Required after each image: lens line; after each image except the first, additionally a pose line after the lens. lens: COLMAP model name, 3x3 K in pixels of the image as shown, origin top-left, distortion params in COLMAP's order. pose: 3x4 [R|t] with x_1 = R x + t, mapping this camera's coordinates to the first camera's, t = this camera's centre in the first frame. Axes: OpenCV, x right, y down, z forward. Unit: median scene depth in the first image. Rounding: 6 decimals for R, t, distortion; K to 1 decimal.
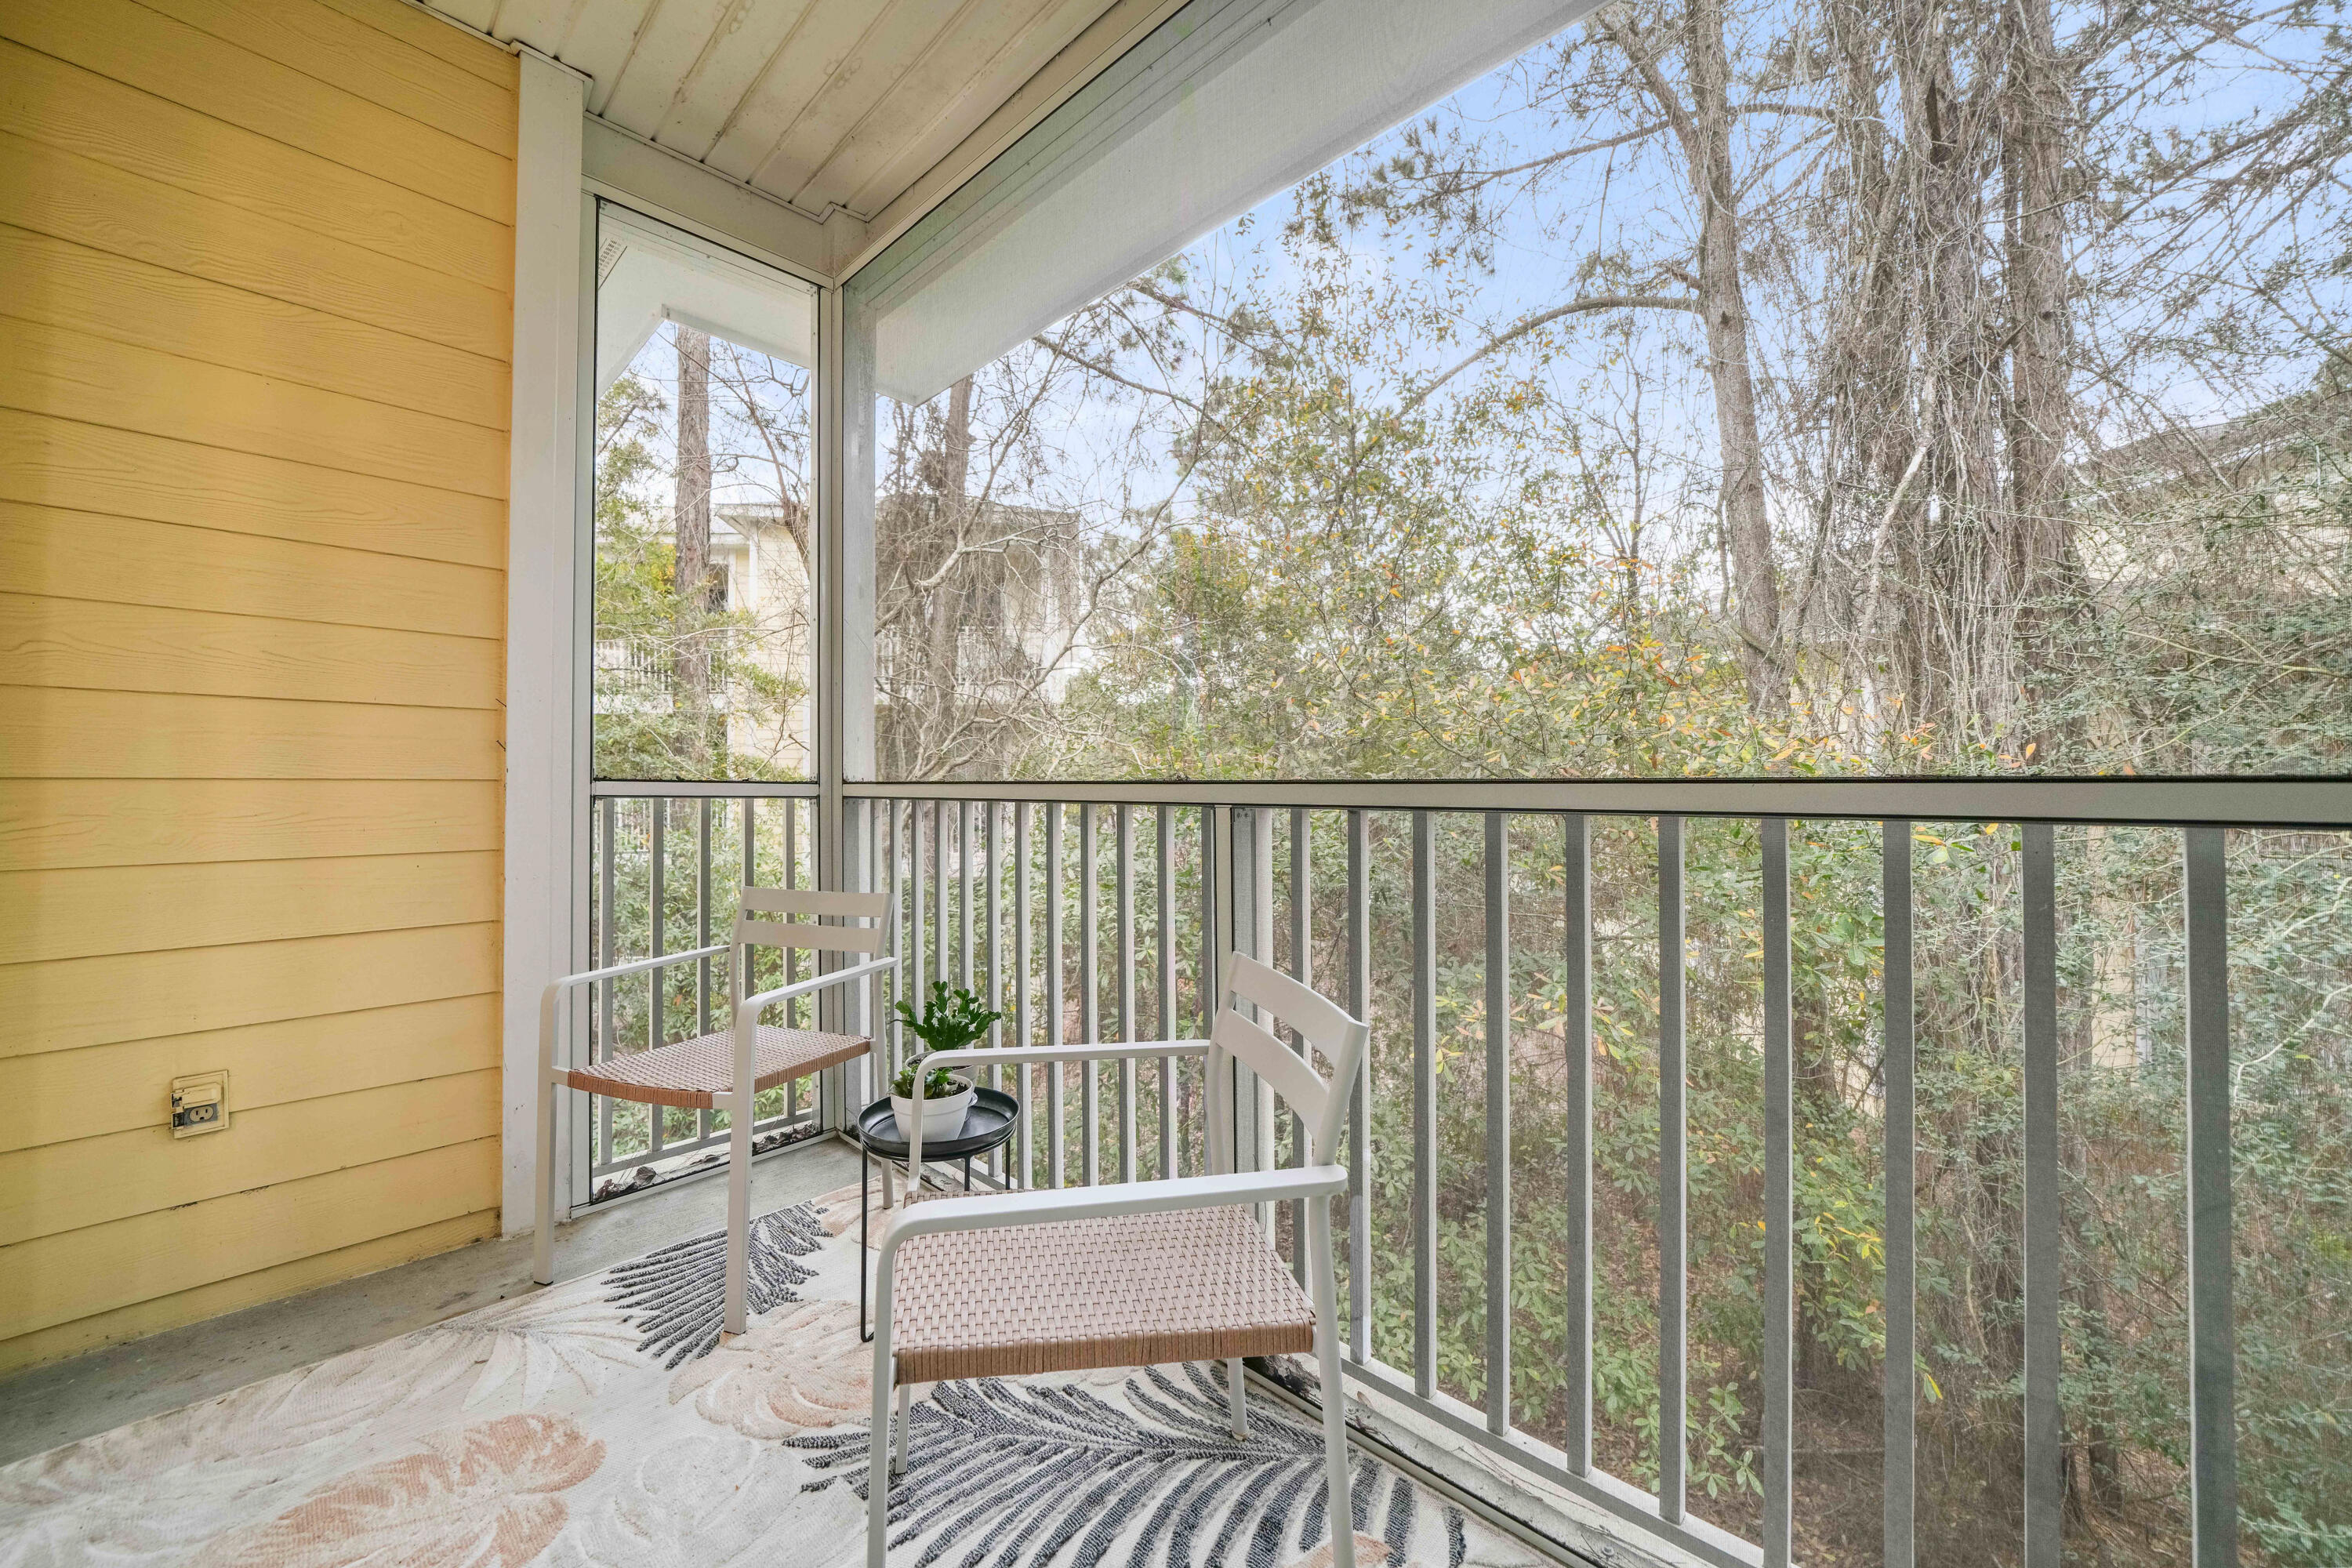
lens RADIAL K [[879.3, 0, 1179.8], [0, 879.3, 788.9], [0, 0, 1]] dist [-0.016919, 0.001505]
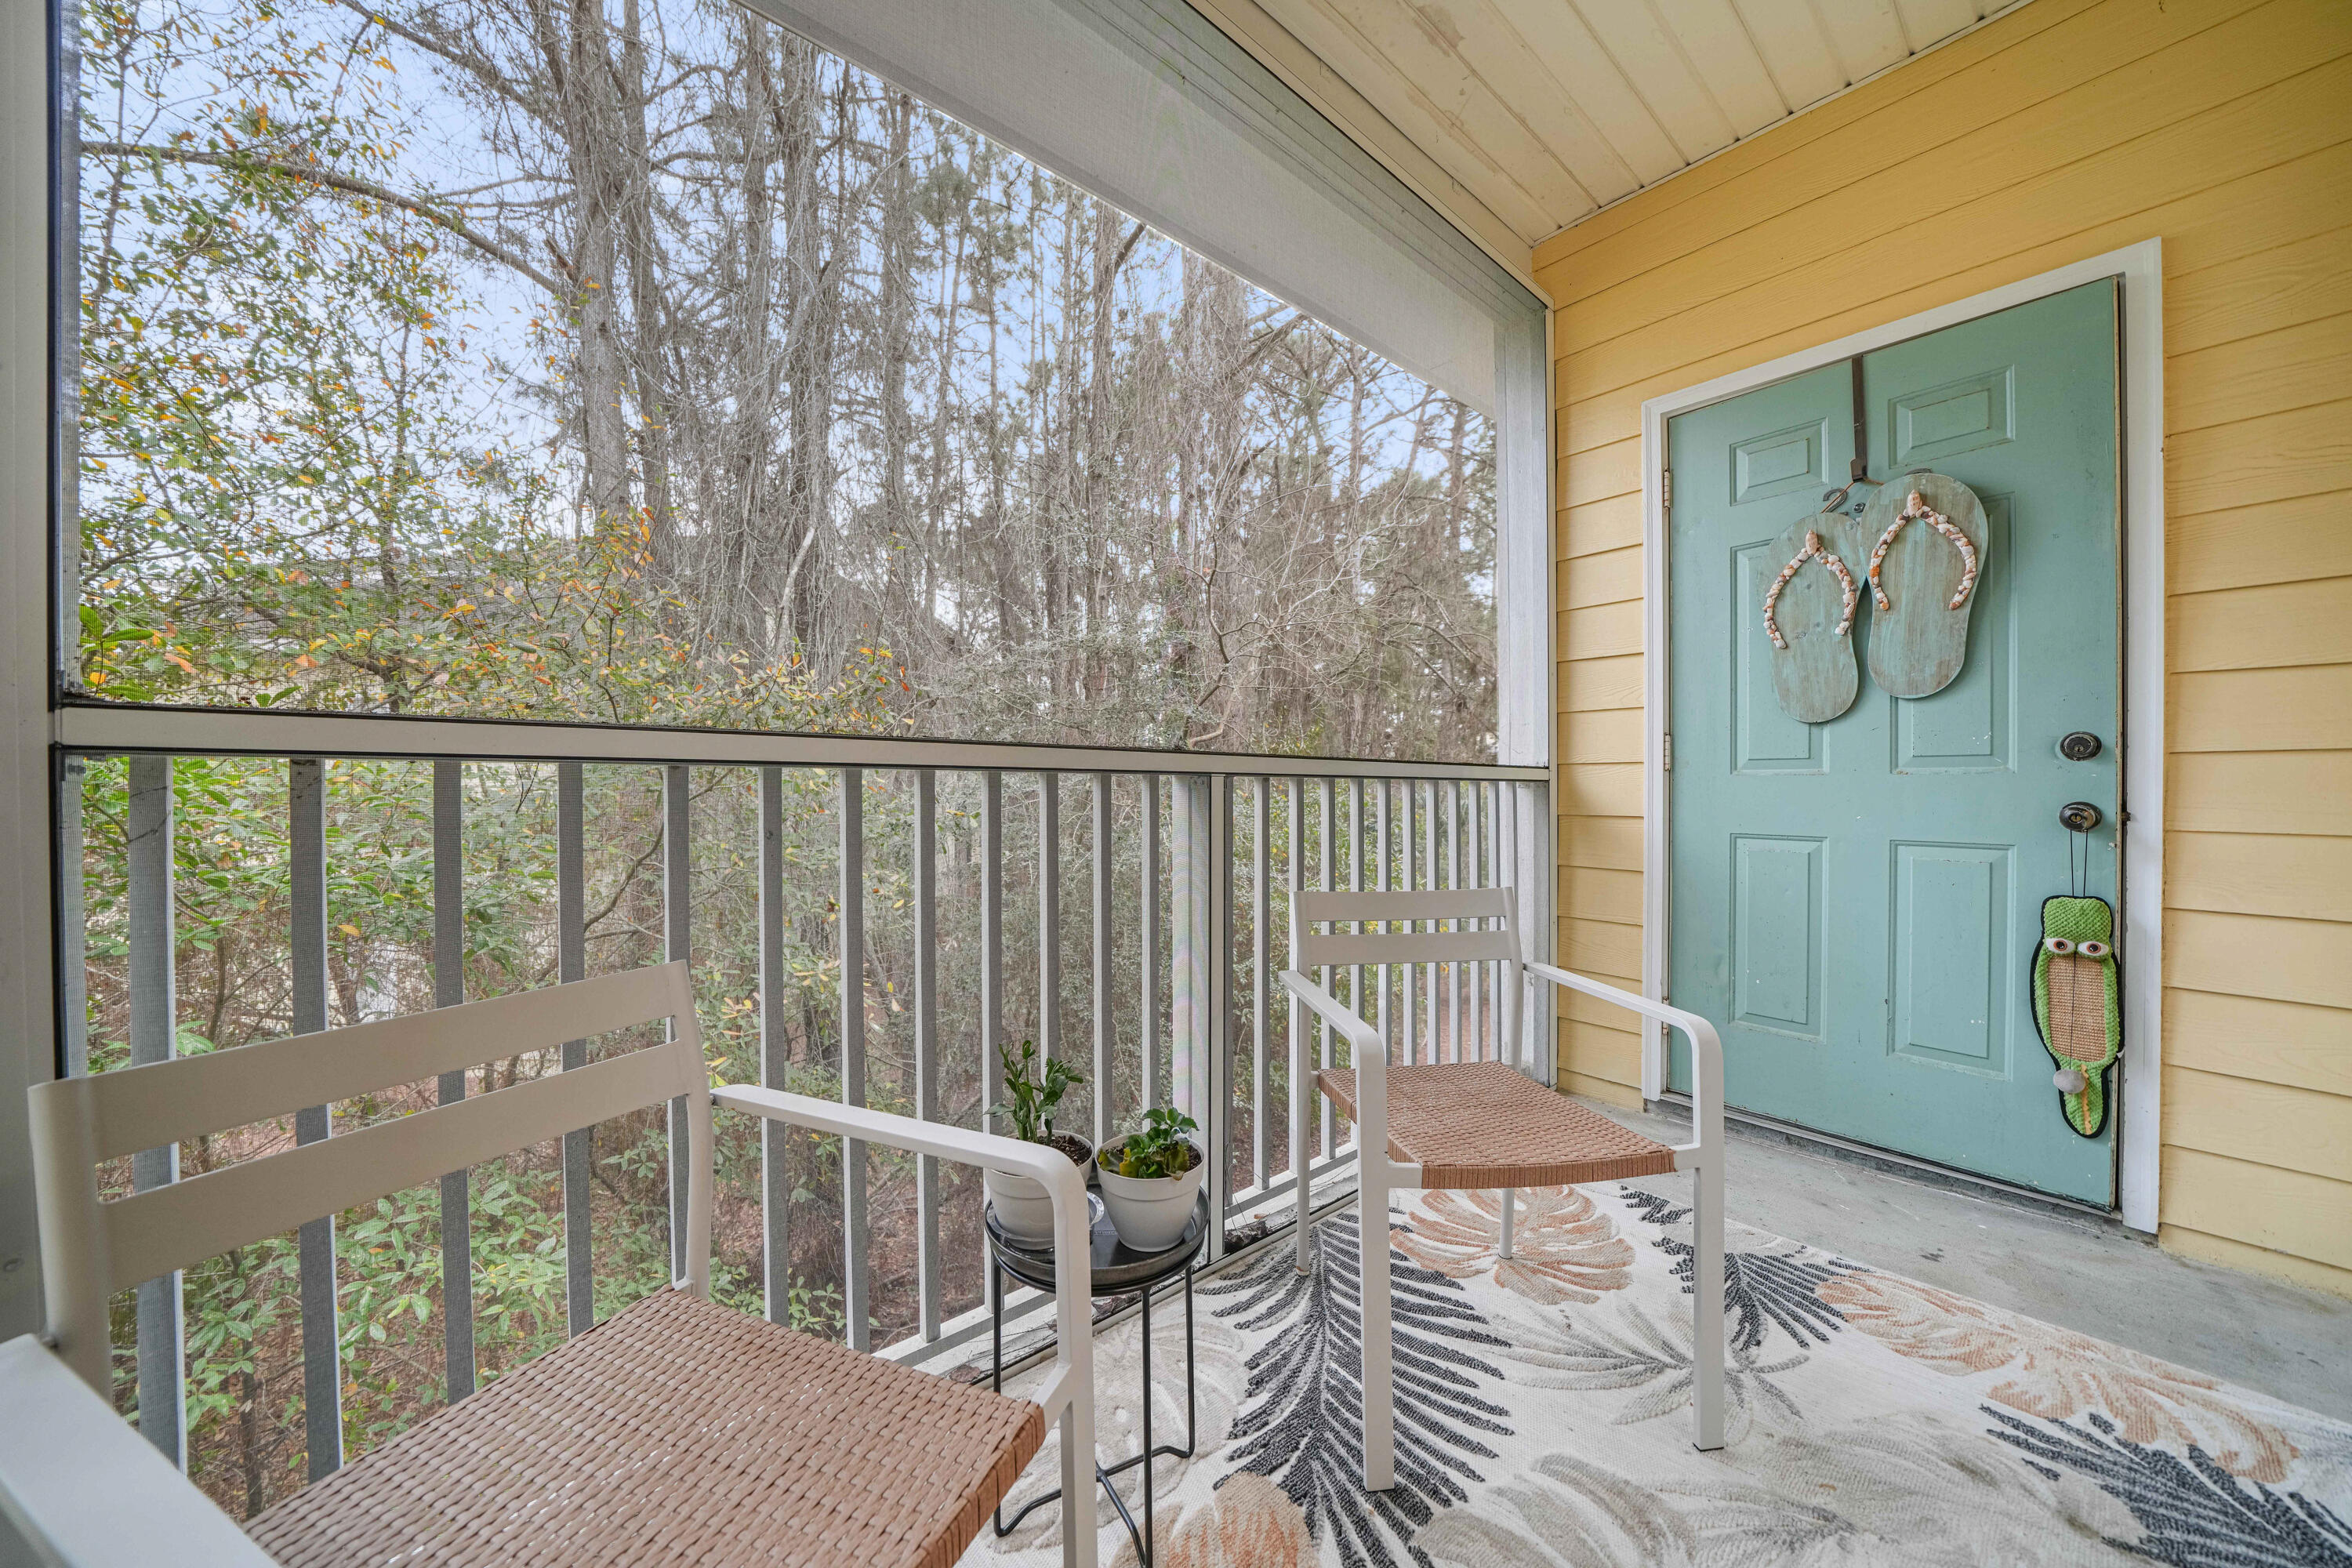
lens RADIAL K [[796.0, 0, 1198.5], [0, 796.0, 784.7], [0, 0, 1]] dist [-0.014306, 0.000542]
pose [[0.112353, 0.000226, 0.993668, -1.032495], [-0.017526, 0.999845, 0.001754, 0.032309], [-0.993514, -0.017612, 0.112340, 0.981237]]
